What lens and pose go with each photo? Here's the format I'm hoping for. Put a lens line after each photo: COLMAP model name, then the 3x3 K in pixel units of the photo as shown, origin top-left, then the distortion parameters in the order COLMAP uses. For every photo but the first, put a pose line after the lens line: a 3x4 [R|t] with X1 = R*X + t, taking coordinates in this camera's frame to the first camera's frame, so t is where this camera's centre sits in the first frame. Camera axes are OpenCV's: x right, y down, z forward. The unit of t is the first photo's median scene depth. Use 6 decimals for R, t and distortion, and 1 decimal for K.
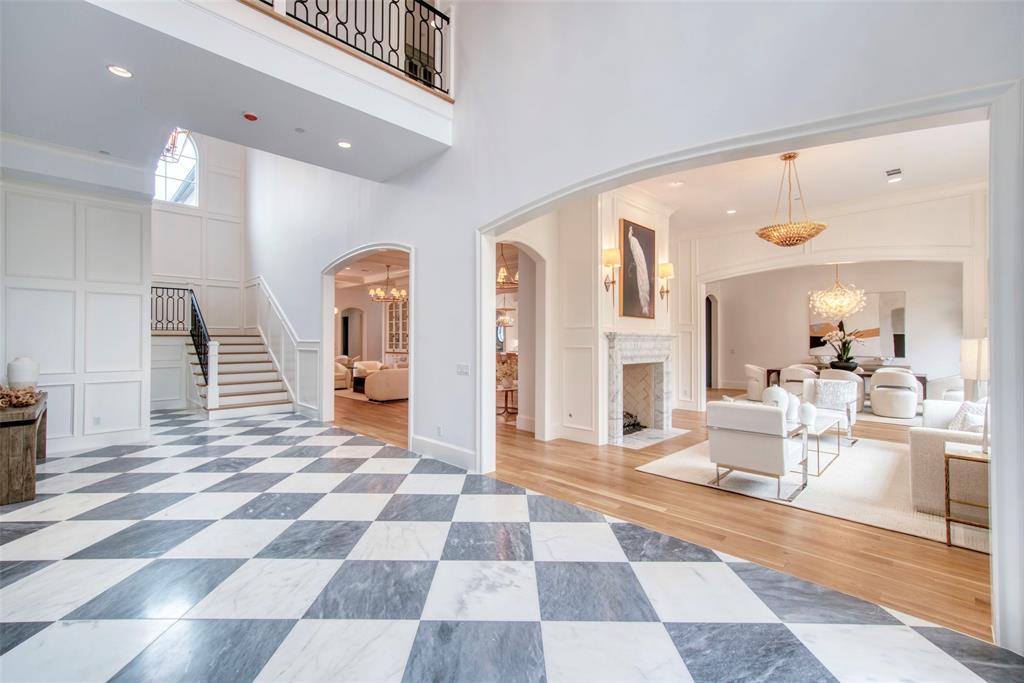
lens RADIAL K [[444.5, 0, 498.9], [0, 444.5, 336.4], [0, 0, 1]] dist [-0.015201, 0.000065]
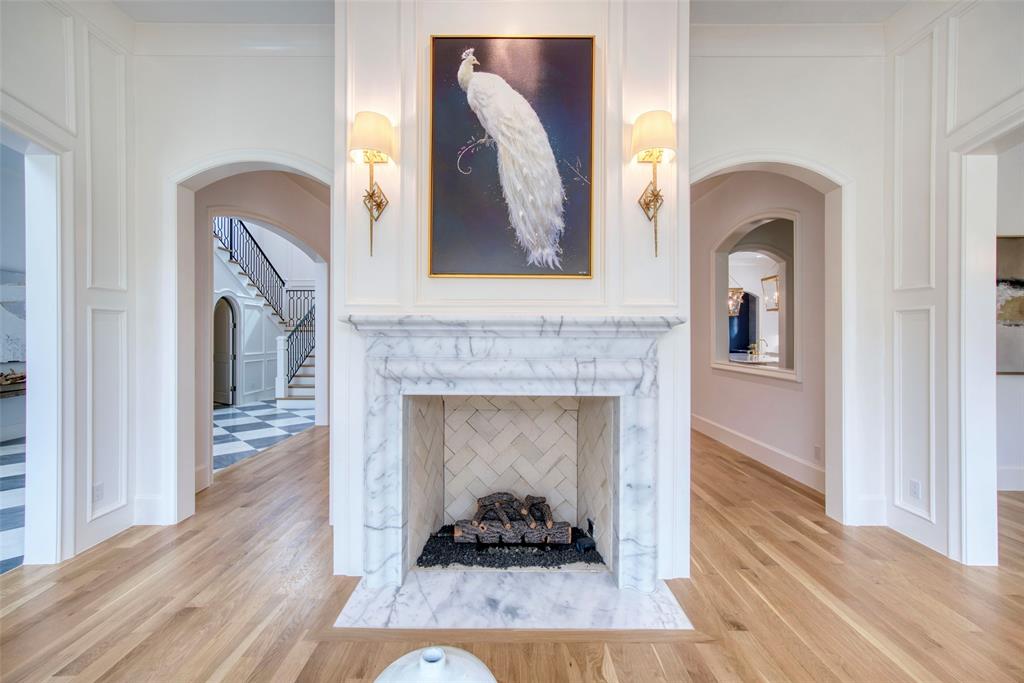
lens RADIAL K [[444.5, 0, 498.9], [0, 444.5, 336.4], [0, 0, 1]] dist [-0.015201, 0.000065]
pose [[0.700070, 0.002153, -0.714071, 0.581681], [0.004197, 0.999966, 0.007131, 0.007228], [0.714062, -0.007989, 0.700037, 0.716928]]
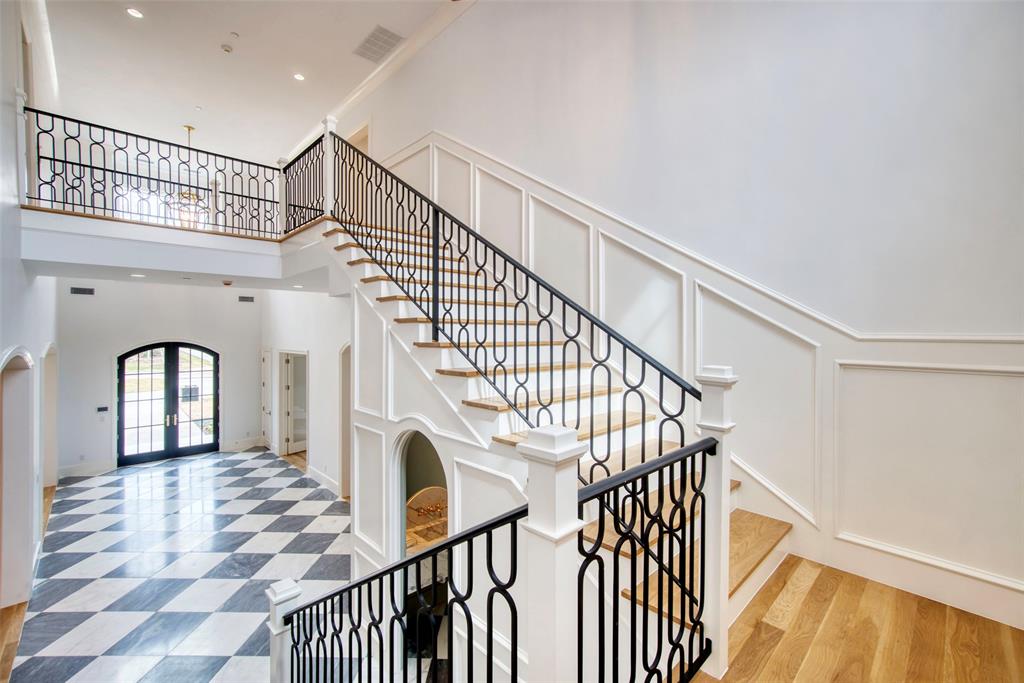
lens RADIAL K [[444.5, 0, 498.9], [0, 444.5, 336.4], [0, 0, 1]] dist [-0.015201, 0.000065]
pose [[-0.999884, -0.003735, 0.014789, -0.935919], [-0.003799, 0.999983, -0.004310, -0.208233], [-0.014772, -0.004366, -0.999881, 1.542000]]
